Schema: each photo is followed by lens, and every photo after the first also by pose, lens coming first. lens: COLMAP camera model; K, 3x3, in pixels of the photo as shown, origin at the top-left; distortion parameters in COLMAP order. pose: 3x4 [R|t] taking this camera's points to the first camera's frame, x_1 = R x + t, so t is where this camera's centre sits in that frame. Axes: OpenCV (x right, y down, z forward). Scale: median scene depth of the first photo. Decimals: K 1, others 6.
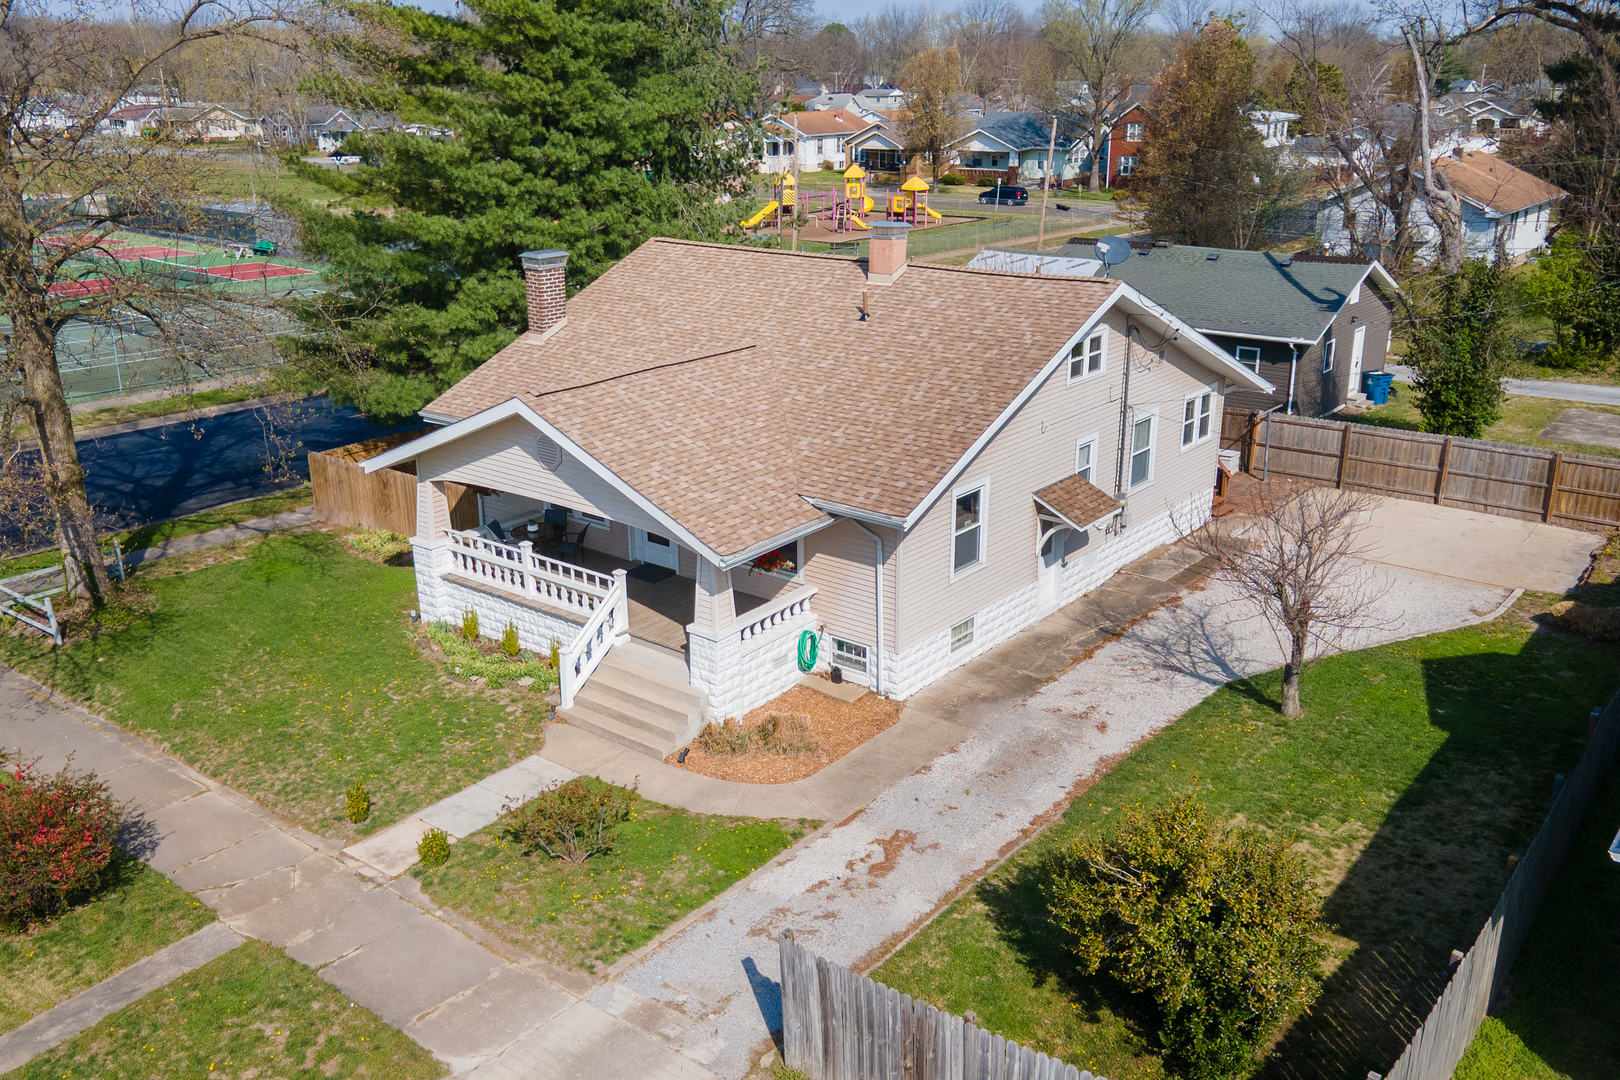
lens RADIAL K [[1411.4, 0, 790.7], [0, 1411.4, 539.6], [0, 0, 1]] dist [0.007599, 0.003060]
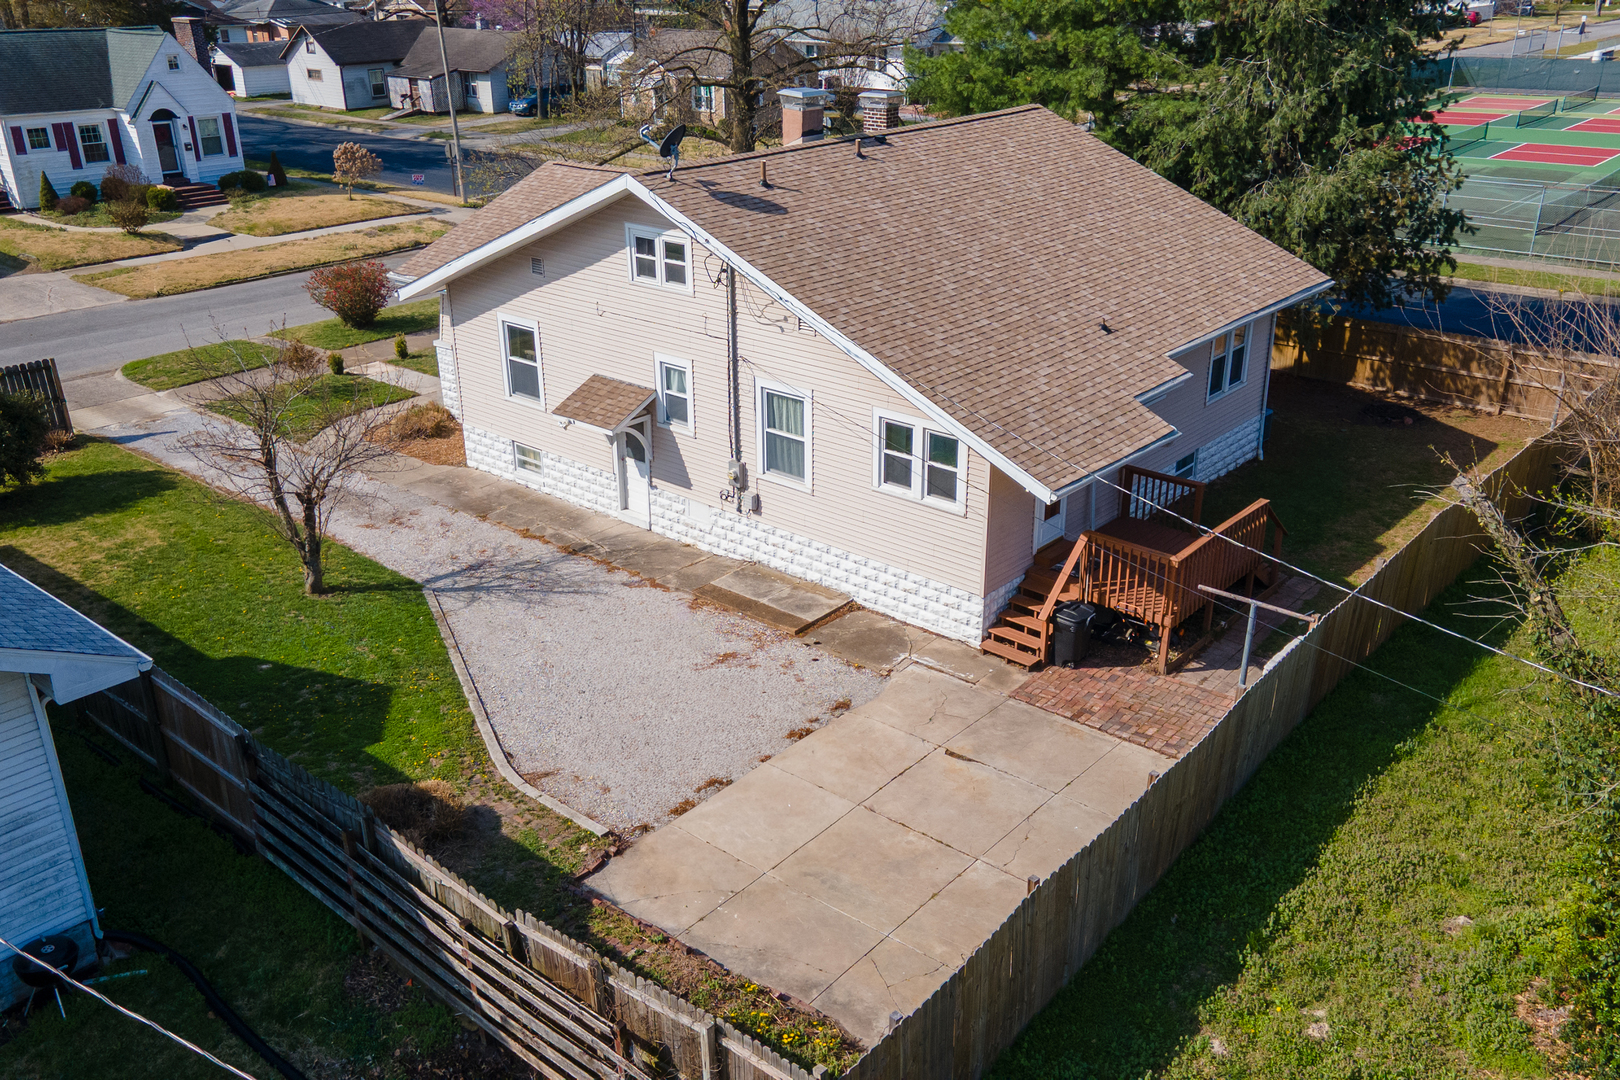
lens RADIAL K [[1386.9, 0, 810.0], [0, 1386.9, 540.0], [0, 0, 1]] dist [-0.003767, 0.093497]
pose [[-0.022125, 0.398648, -0.916837, 1.171806], [-0.318079, 0.866602, 0.384481, -0.374434], [0.947806, 0.300134, 0.107628, 1.161530]]
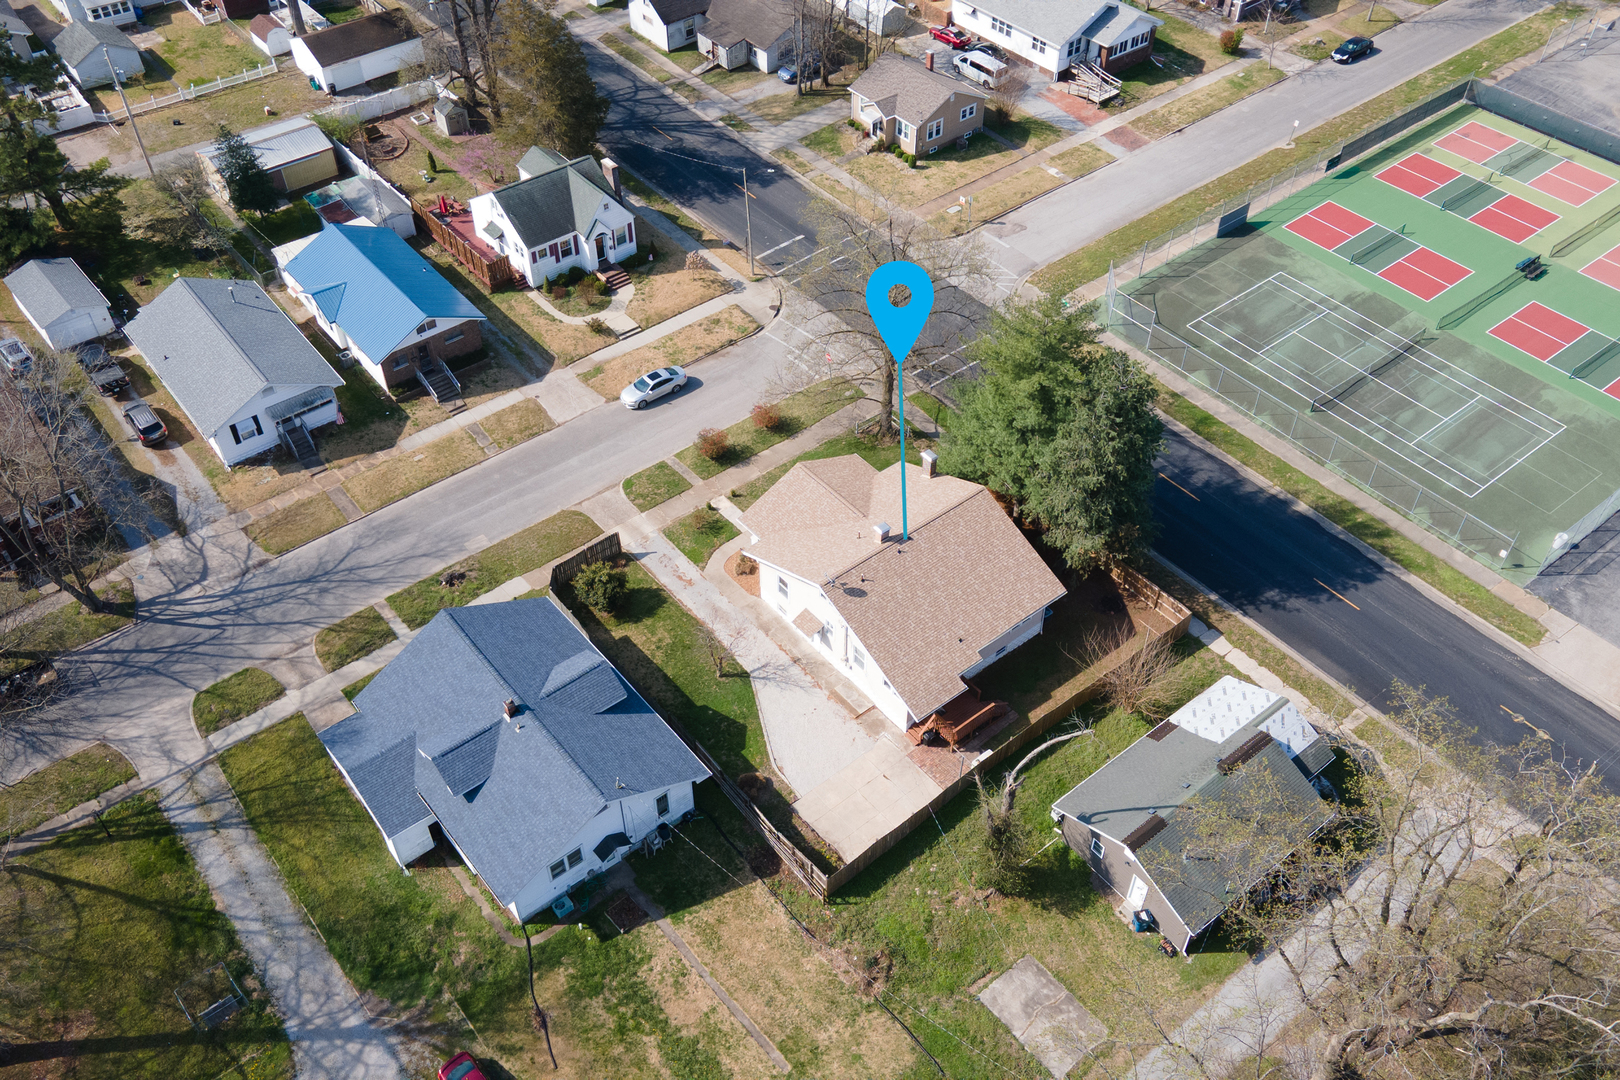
lens RADIAL K [[1386.9, 0, 810.0], [0, 1386.9, 540.0], [0, 0, 1]] dist [-0.003767, 0.093497]
pose [[-0.202445, 0.694507, -0.690418, 2.262662], [-0.312346, 0.622401, 0.717674, -2.403908], [0.928146, 0.360939, 0.090925, 0.749608]]
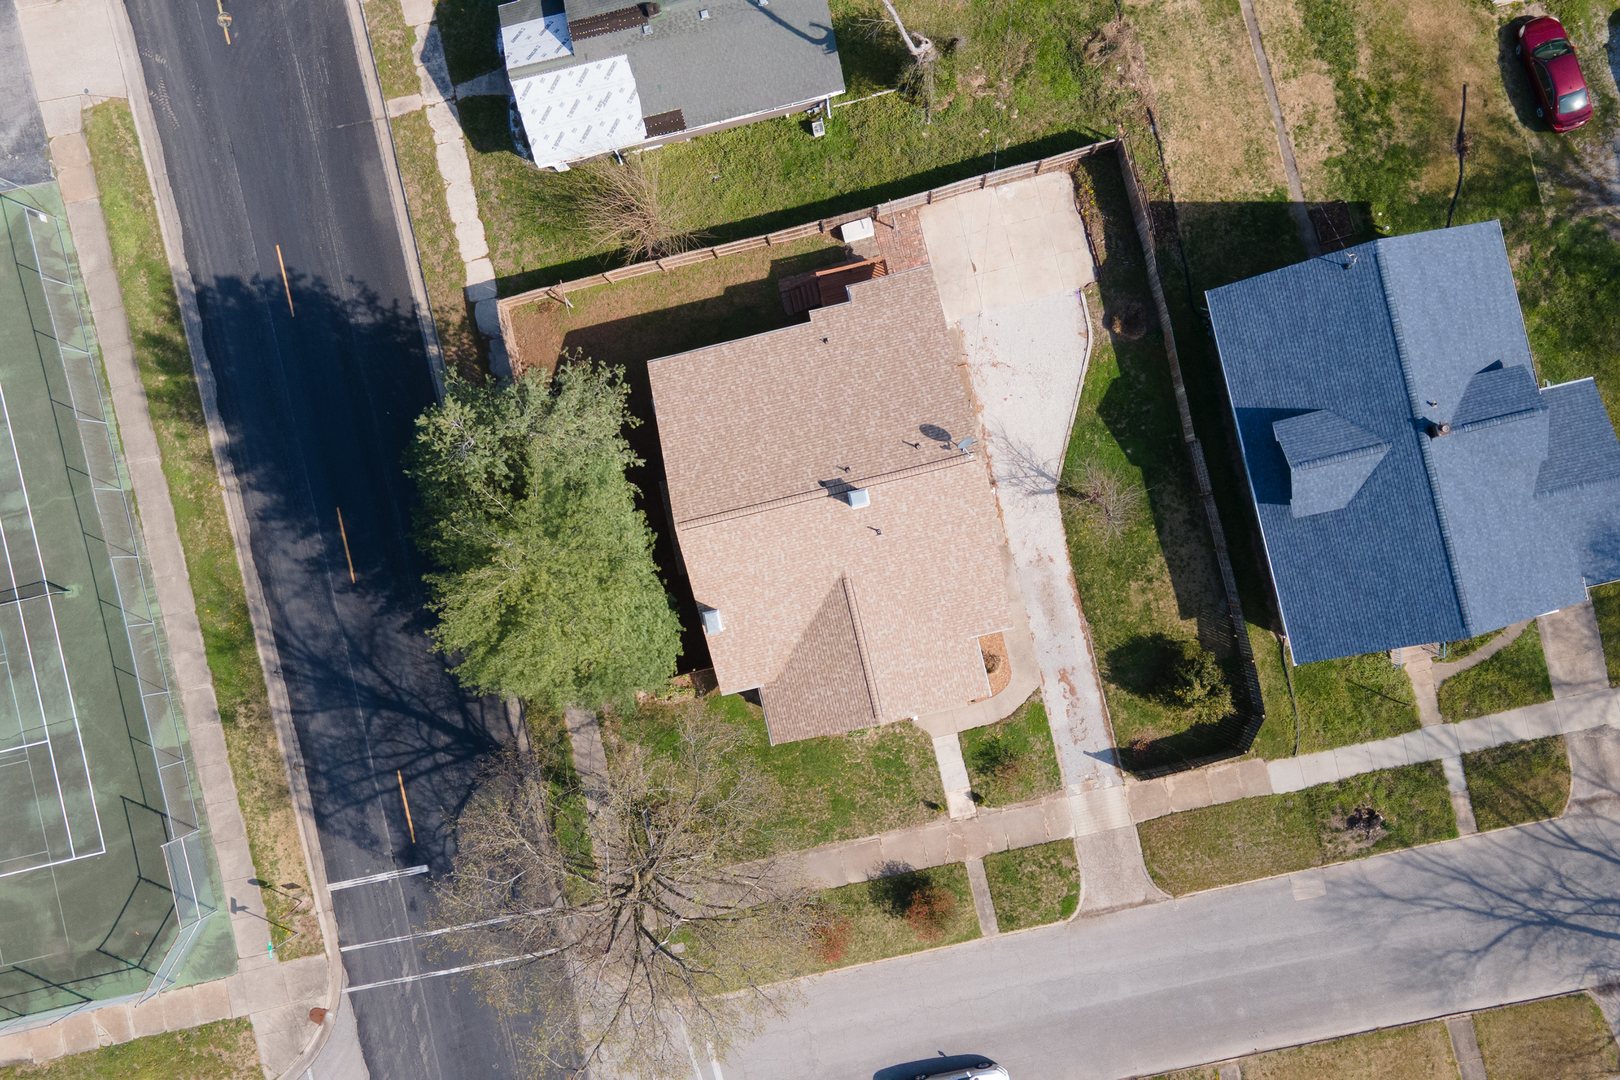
lens RADIAL K [[1386.9, 0, 810.0], [0, 1386.9, 540.0], [0, 0, 1]] dist [-0.003767, 0.093497]
pose [[0.608773, -0.792783, -0.029860, 0.052842], [0.296101, 0.192134, 0.935633, -2.291120], [-0.736016, -0.578429, 0.351709, 0.428853]]
